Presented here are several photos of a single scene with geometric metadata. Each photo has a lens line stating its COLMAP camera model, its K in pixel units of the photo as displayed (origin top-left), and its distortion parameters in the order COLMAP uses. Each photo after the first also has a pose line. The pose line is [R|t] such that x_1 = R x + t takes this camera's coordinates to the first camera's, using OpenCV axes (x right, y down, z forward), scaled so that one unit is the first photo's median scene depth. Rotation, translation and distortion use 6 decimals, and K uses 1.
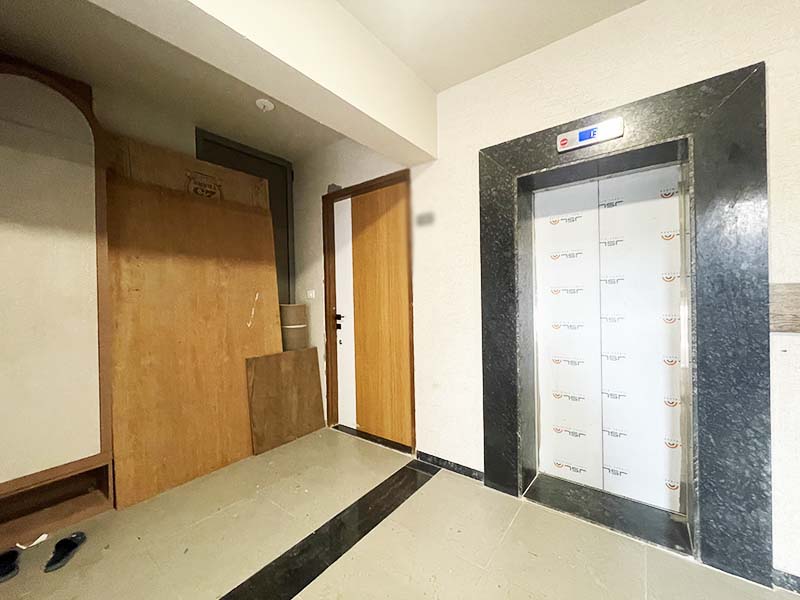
lens RADIAL K [[322.7, 0, 400.7], [0, 322.7, 298.9], [0, 0, 1]] dist [-0.002115, -0.000408]
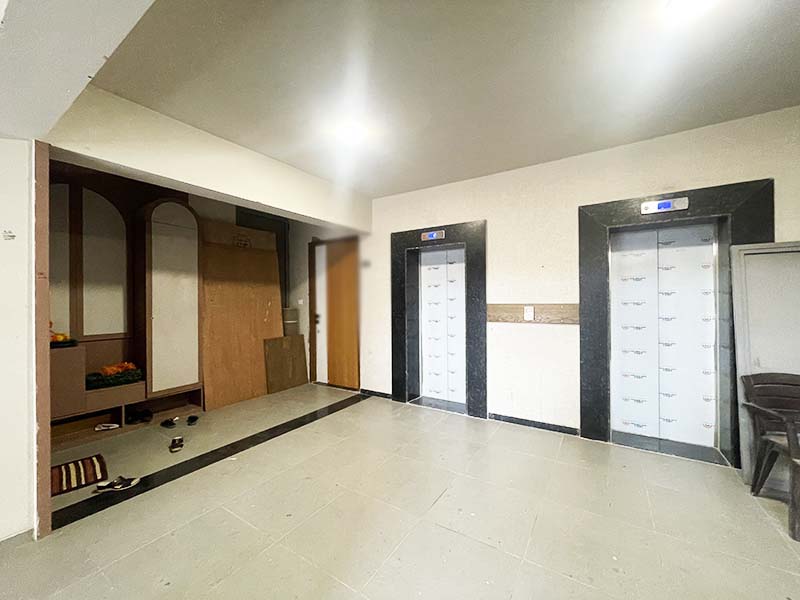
lens RADIAL K [[322.7, 0, 400.7], [0, 322.7, 298.9], [0, 0, 1]] dist [-0.002115, -0.000408]
pose [[0.997062, 0.010918, 0.075811, 0.120333], [-0.010449, 0.999924, -0.006570, -0.029557], [-0.075877, 0.005758, 0.997101, -0.771474]]
